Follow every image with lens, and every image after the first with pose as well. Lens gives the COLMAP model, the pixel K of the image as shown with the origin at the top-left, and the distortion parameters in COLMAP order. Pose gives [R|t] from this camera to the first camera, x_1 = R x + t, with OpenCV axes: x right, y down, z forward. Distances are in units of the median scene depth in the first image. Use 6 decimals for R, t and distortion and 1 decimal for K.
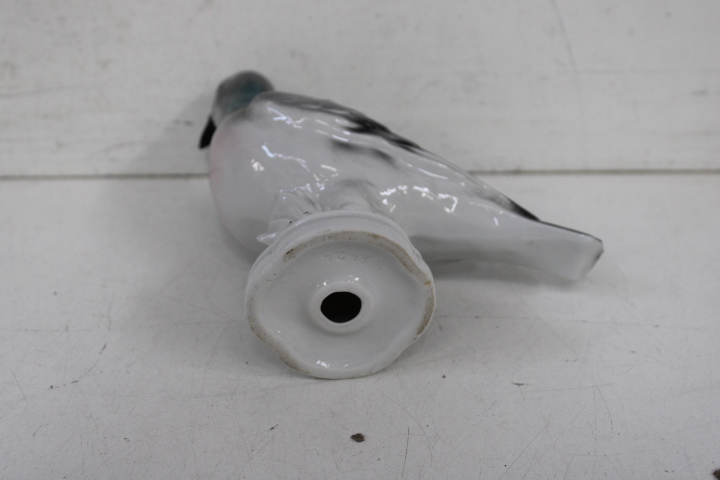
lens RADIAL K [[1051.6, 0, 363.7], [0, 1051.6, 227.2], [0, 0, 1]] dist [-0.023094, 0.000000]
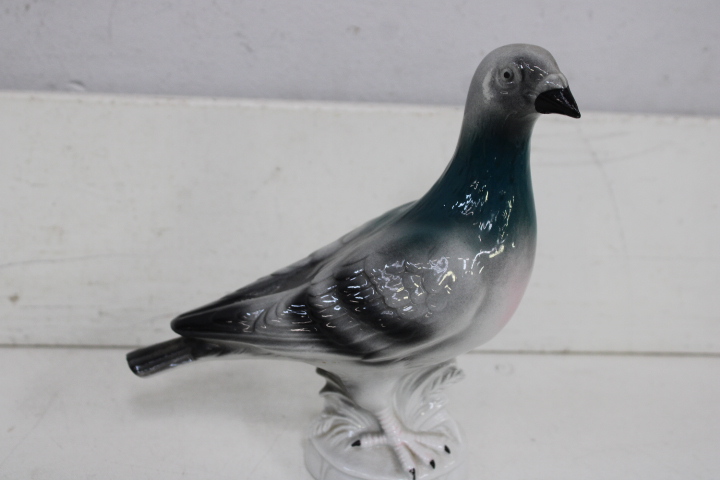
lens RADIAL K [[1051.6, 0, 362.8], [0, 1051.6, 236.5], [0, 0, 1]] dist [-0.023094, 0.000000]
pose [[0.989649, 0.036156, 0.138877, -0.197469], [-0.019496, 0.992643, -0.119498, -0.040054], [-0.142176, 0.115553, 0.983073, 0.022995]]
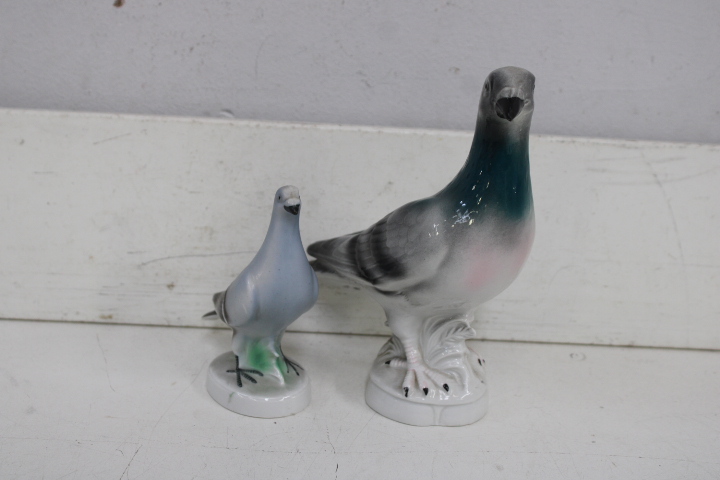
lens RADIAL K [[1051.6, 0, 367.1], [0, 1051.6, 236.4], [0, 0, 1]] dist [-0.023094, 0.000000]
pose [[0.995527, 0.062209, 0.071108, -0.247839], [-0.048046, 0.981390, -0.185919, 0.061732], [-0.081350, 0.181671, 0.979989, -0.157367]]
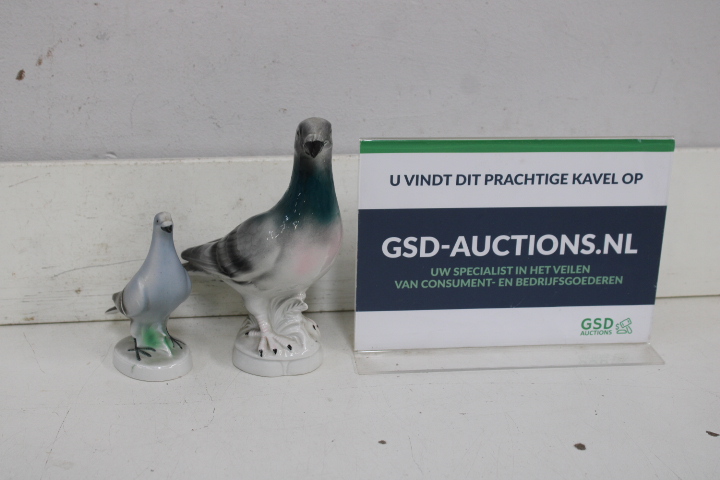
lens RADIAL K [[1051.6, 0, 356.0], [0, 1051.6, 230.7], [0, 0, 1]] dist [-0.023094, 0.000000]
pose [[0.984873, -0.016278, 0.172510, -0.243217], [0.047056, 0.983290, -0.175861, 0.110034], [-0.166765, 0.181318, 0.969182, -0.543416]]
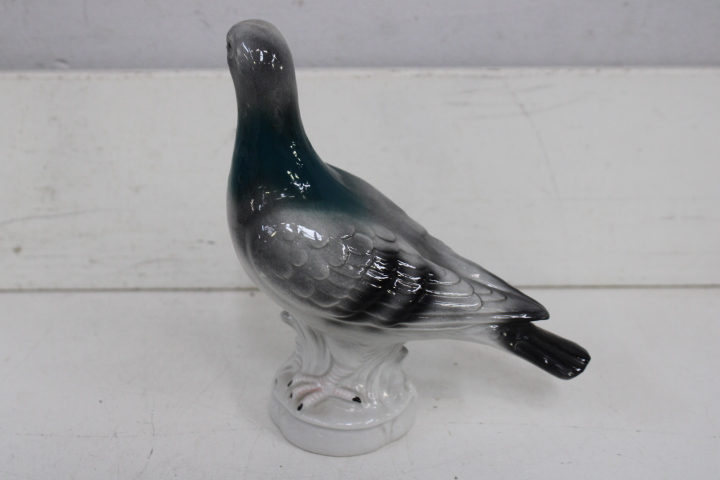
lens RADIAL K [[1051.6, 0, 360.5], [0, 1051.6, 233.7], [0, 0, 1]] dist [-0.023094, 0.000000]
pose [[0.999224, 0.004163, 0.039157, -0.054669], [-0.001387, 0.997499, -0.070663, -0.030950], [-0.039353, 0.070554, 0.996731, -0.111664]]
